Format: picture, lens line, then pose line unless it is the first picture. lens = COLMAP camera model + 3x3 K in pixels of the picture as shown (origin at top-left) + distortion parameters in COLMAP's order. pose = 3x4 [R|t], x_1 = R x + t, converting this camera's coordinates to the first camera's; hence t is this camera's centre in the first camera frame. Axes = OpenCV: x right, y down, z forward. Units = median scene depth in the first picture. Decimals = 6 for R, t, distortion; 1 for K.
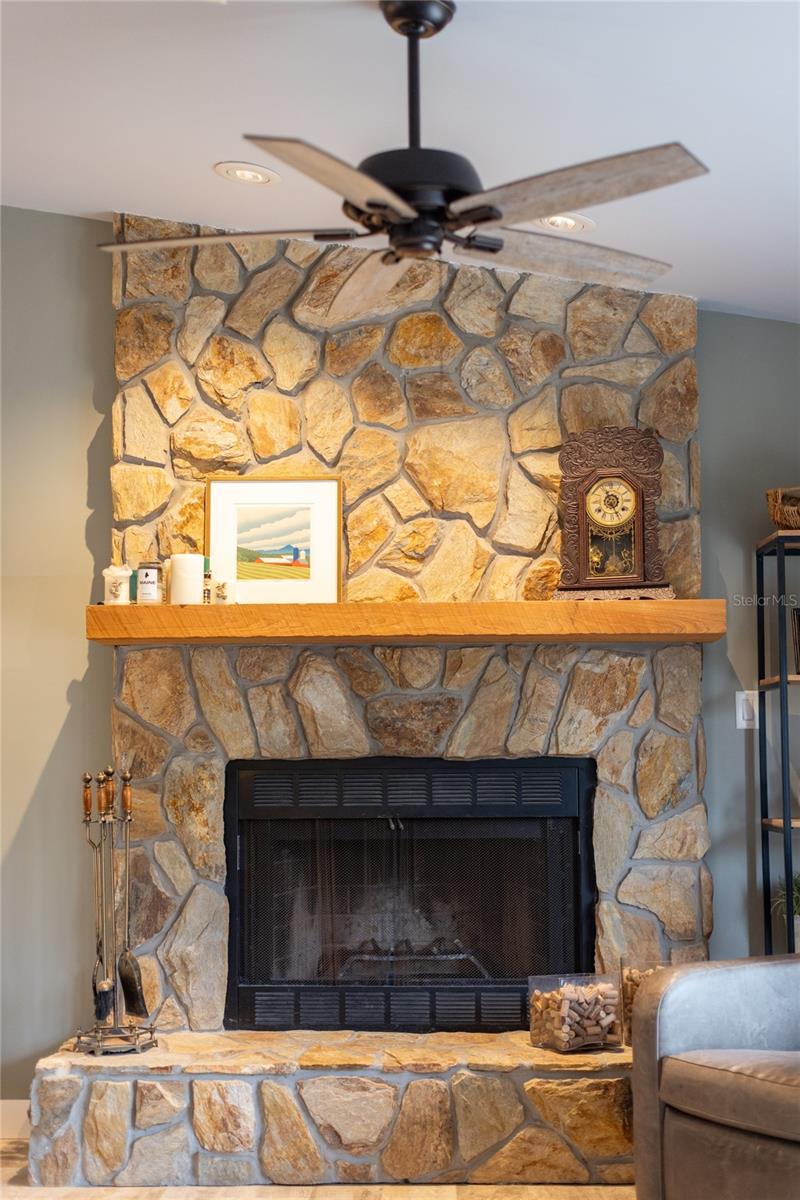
lens RADIAL K [[1695.3, 0, 400.0], [0, 1695.3, 600.0], [0, 0, 1]] dist [0.018253, 0.038990]
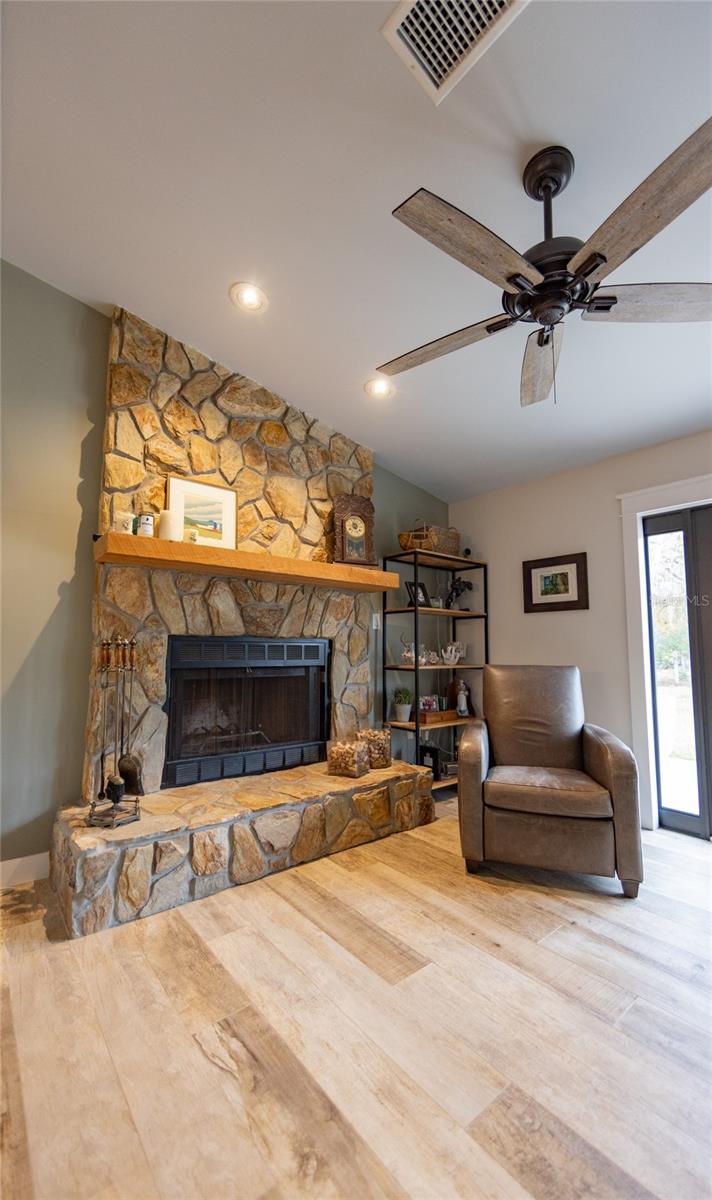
lens RADIAL K [[476.4, 0, 356.0], [0, 476.4, 600.0], [0, 0, 1]] dist [-0.000191, -0.000050]
pose [[0.777291, 0.076696, 0.624448, -0.260726], [-0.072723, 0.996842, -0.031910, 0.059548], [-0.624924, -0.020609, 0.780414, 0.490795]]
